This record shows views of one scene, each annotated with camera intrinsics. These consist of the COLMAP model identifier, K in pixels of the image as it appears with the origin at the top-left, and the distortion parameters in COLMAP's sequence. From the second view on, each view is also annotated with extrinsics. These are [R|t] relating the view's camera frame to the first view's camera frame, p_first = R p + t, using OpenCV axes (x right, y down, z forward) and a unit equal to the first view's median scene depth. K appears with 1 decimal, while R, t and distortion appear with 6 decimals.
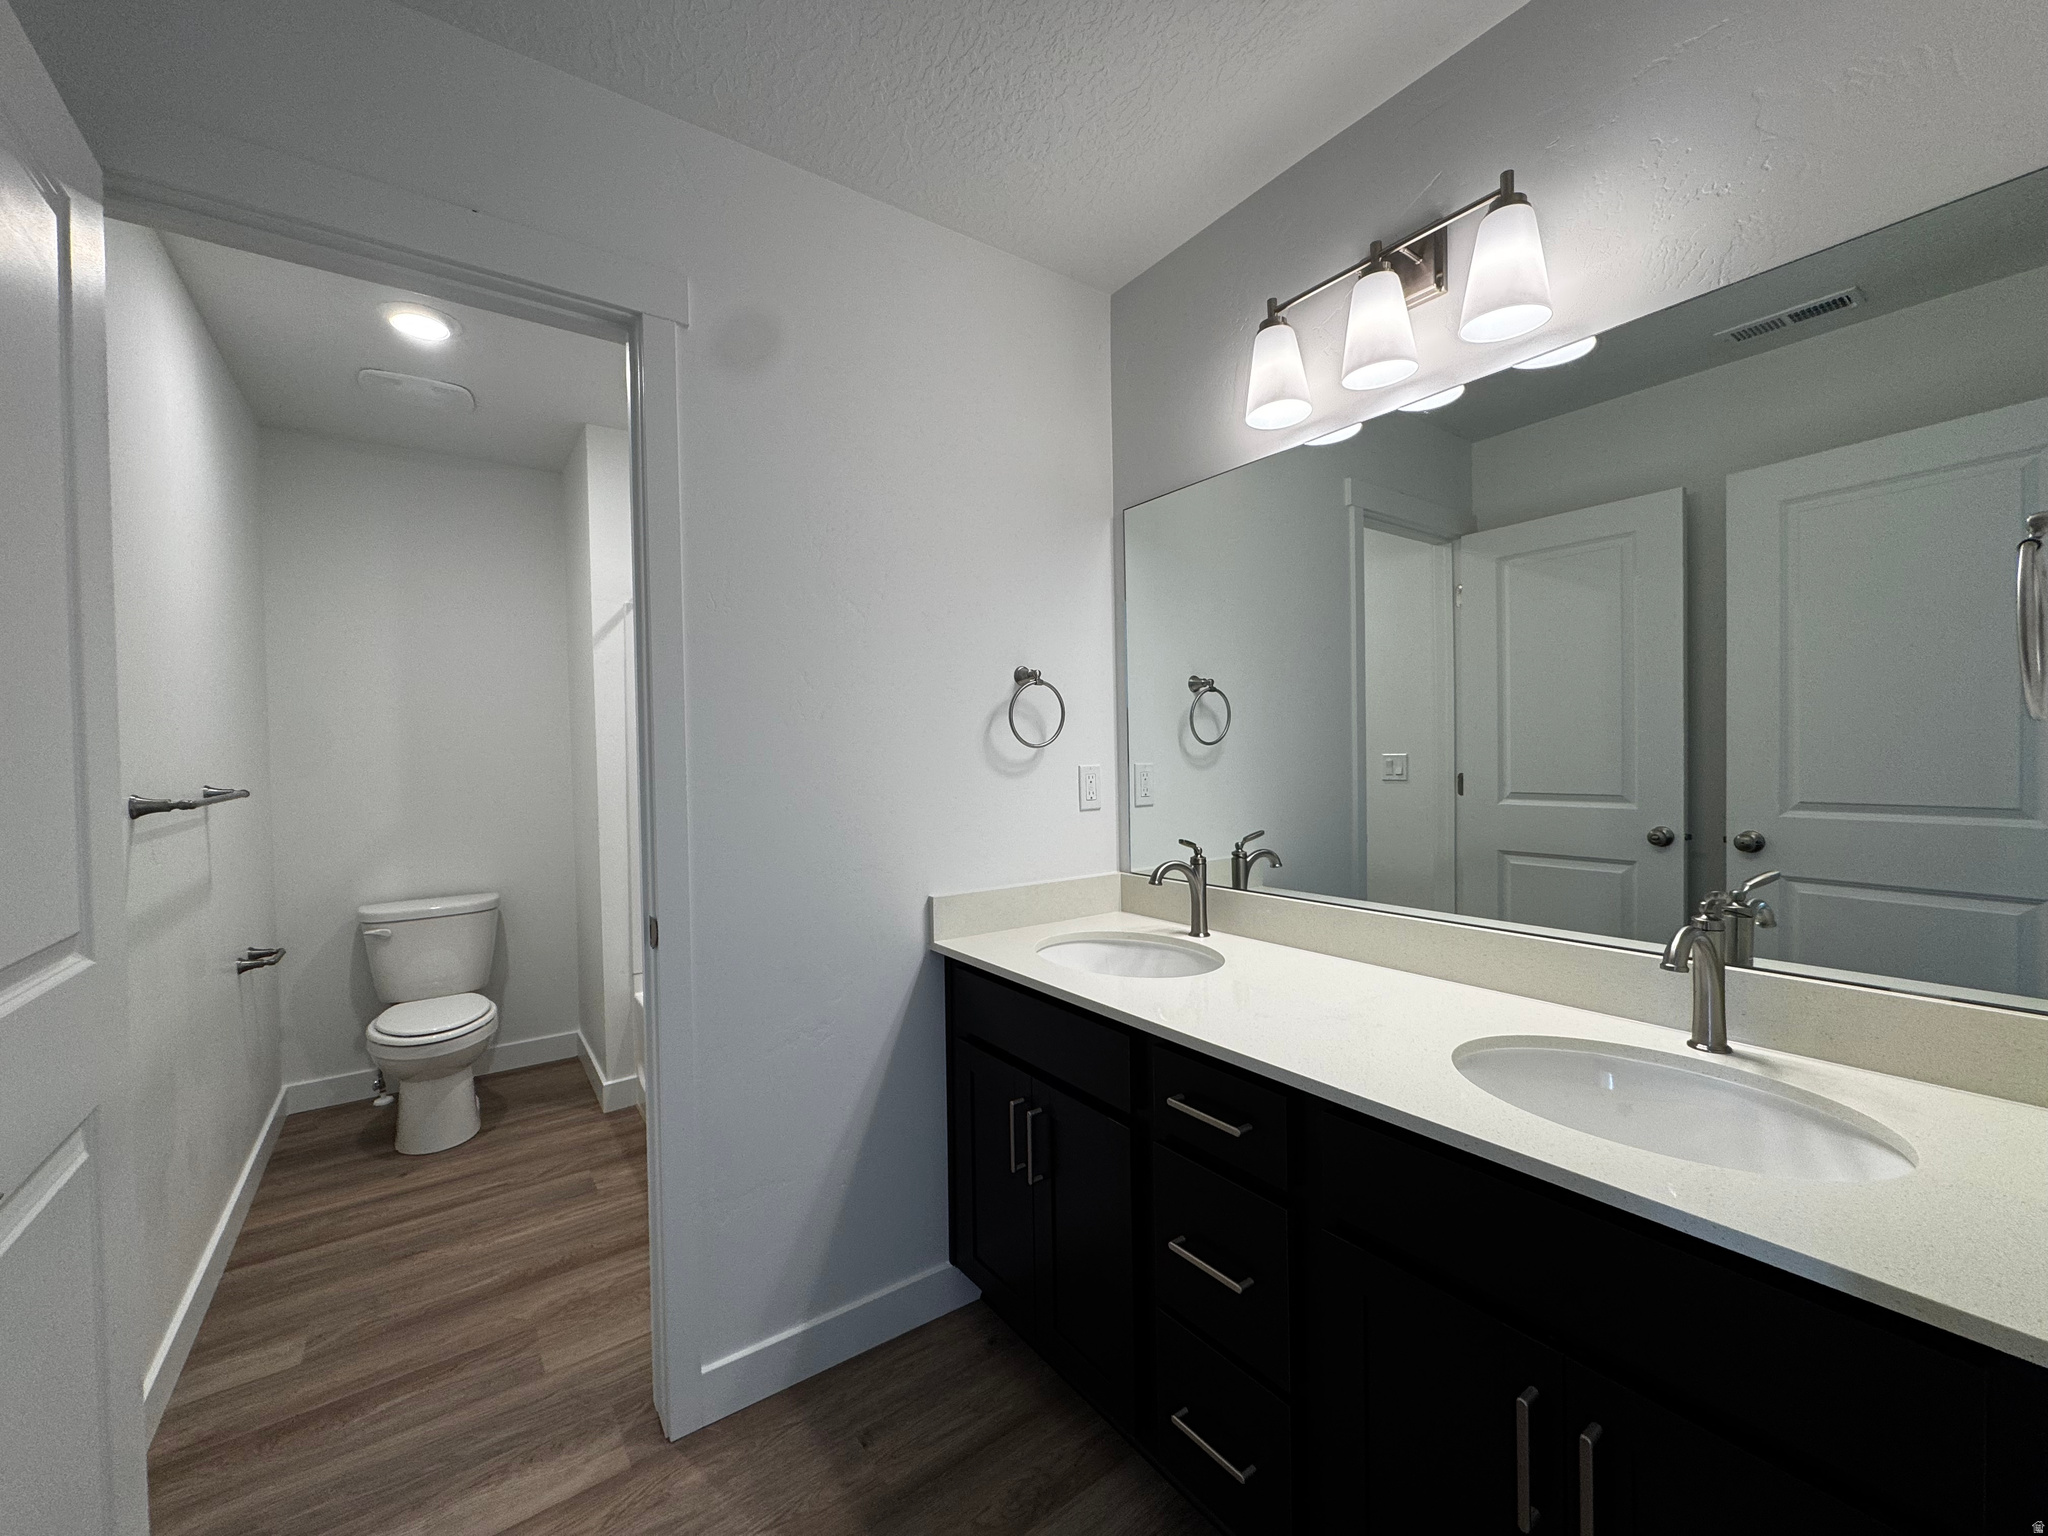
lens RADIAL K [[821.5, 0, 1018.2], [0, 821.5, 767.2], [0, 0, 1]] dist [0.001974, 0.000109]
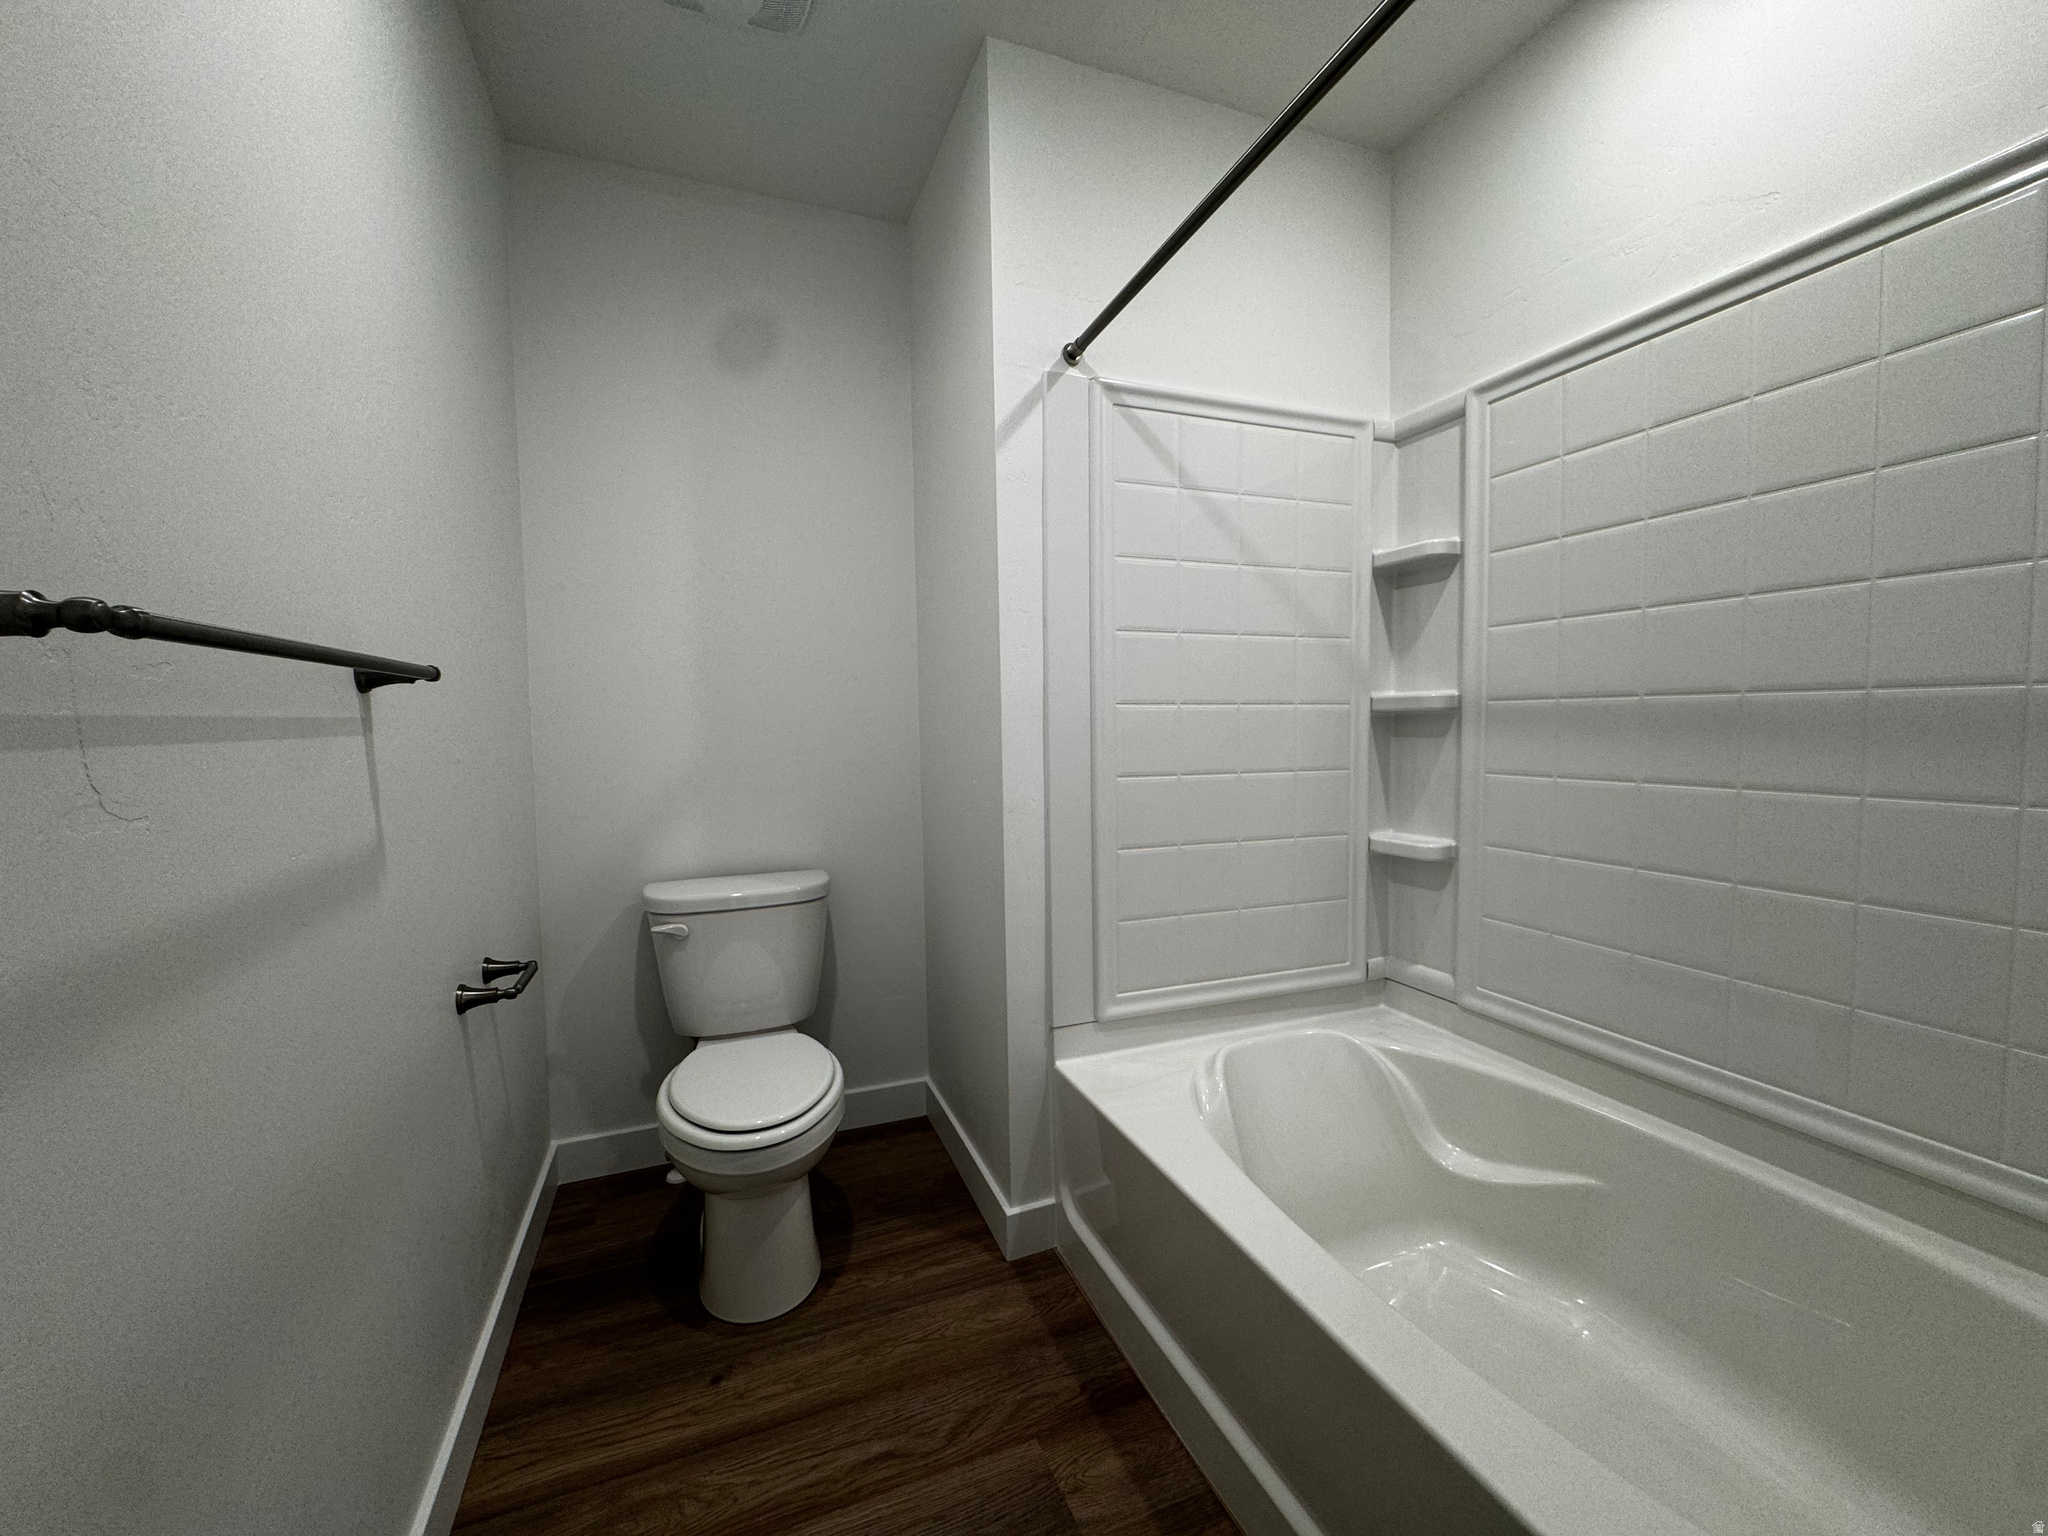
lens RADIAL K [[830.6, 0, 1023.5], [0, 830.6, 787.6], [0, 0, 1]] dist [-0.000782, -0.000030]
pose [[0.968934, 0.028539, -0.245666, -0.364039], [-0.012920, 0.997804, 0.064957, 0.046799], [0.246981, -0.059765, 0.967176, 0.460141]]
